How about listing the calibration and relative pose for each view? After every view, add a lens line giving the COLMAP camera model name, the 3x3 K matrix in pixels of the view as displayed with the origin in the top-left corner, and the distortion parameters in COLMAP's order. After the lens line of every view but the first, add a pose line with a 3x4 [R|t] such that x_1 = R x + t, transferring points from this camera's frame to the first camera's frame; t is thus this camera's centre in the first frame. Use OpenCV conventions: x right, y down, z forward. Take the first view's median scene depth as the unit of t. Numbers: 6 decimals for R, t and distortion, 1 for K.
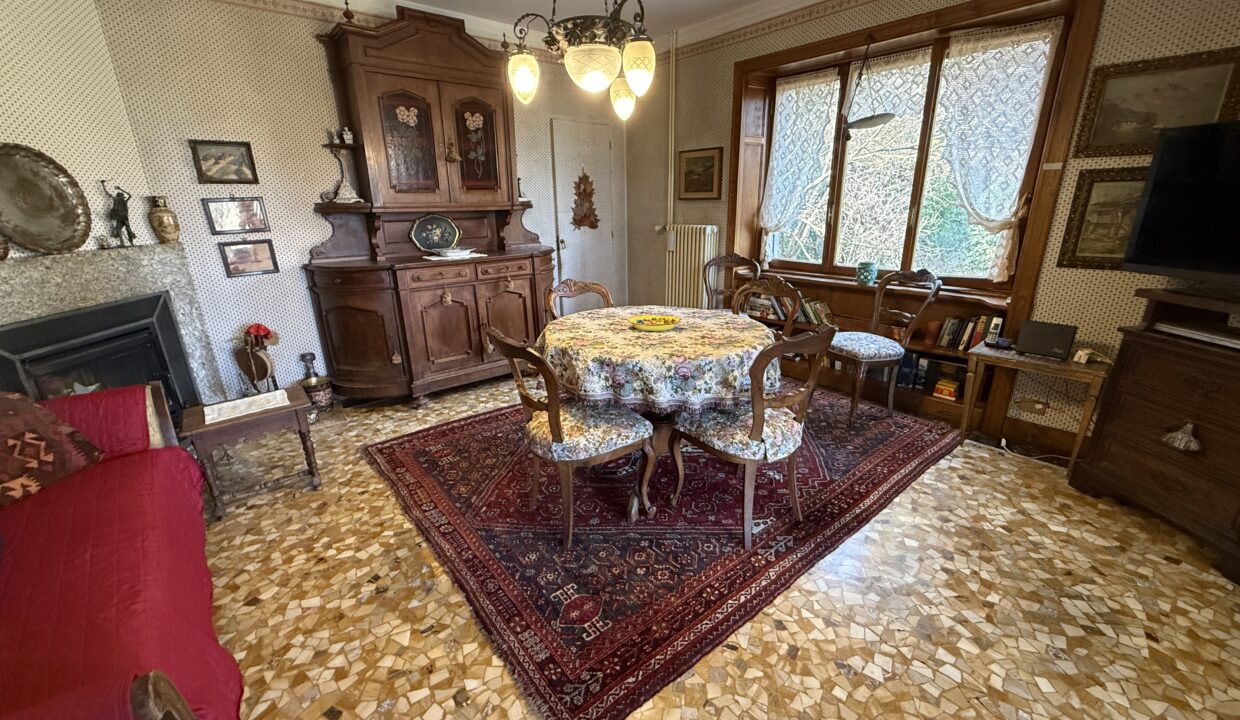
lens RADIAL K [[500.3, 0, 620.0], [0, 500.3, 360.0], [0, 0, 1]] dist [0.000345, -0.000178]
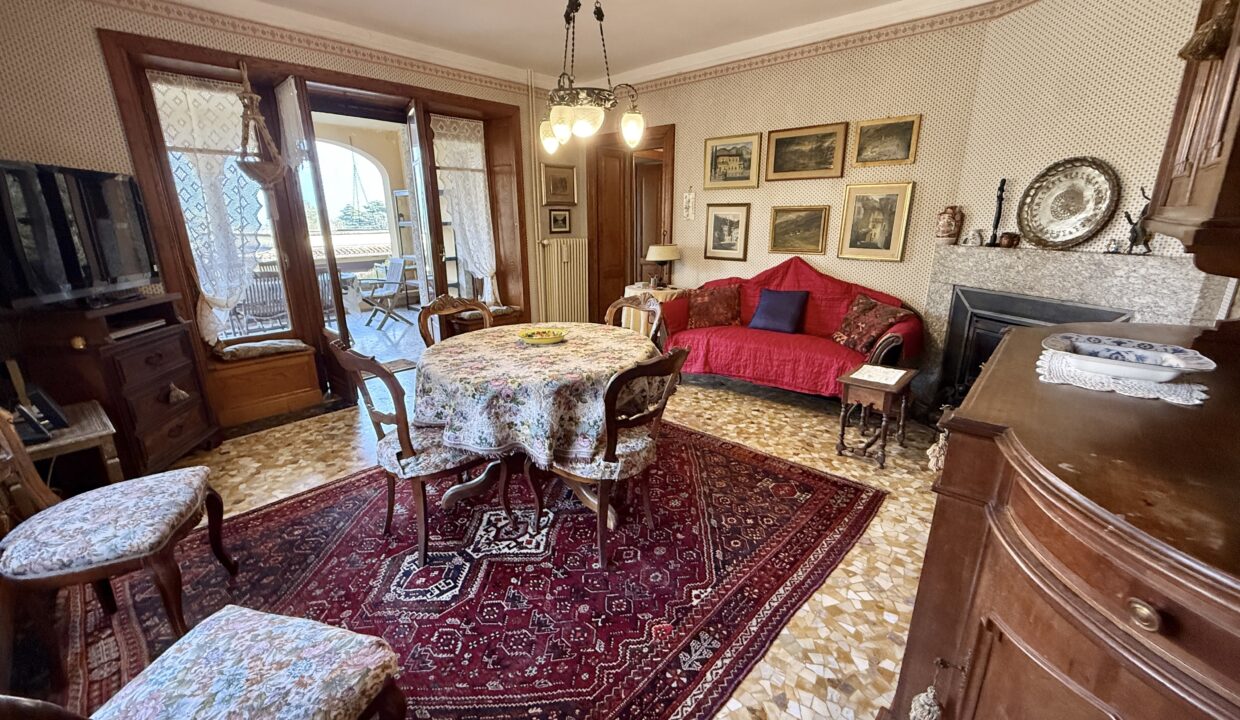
lens RADIAL K [[500.3, 0, 620.0], [0, 500.3, 360.0], [0, 0, 1]] dist [0.000345, -0.000178]
pose [[-0.989513, 0.063134, -0.129916, 0.048764], [-0.018672, 0.835966, 0.548463, -0.620035], [0.143232, 0.545137, -0.826021, 1.961597]]
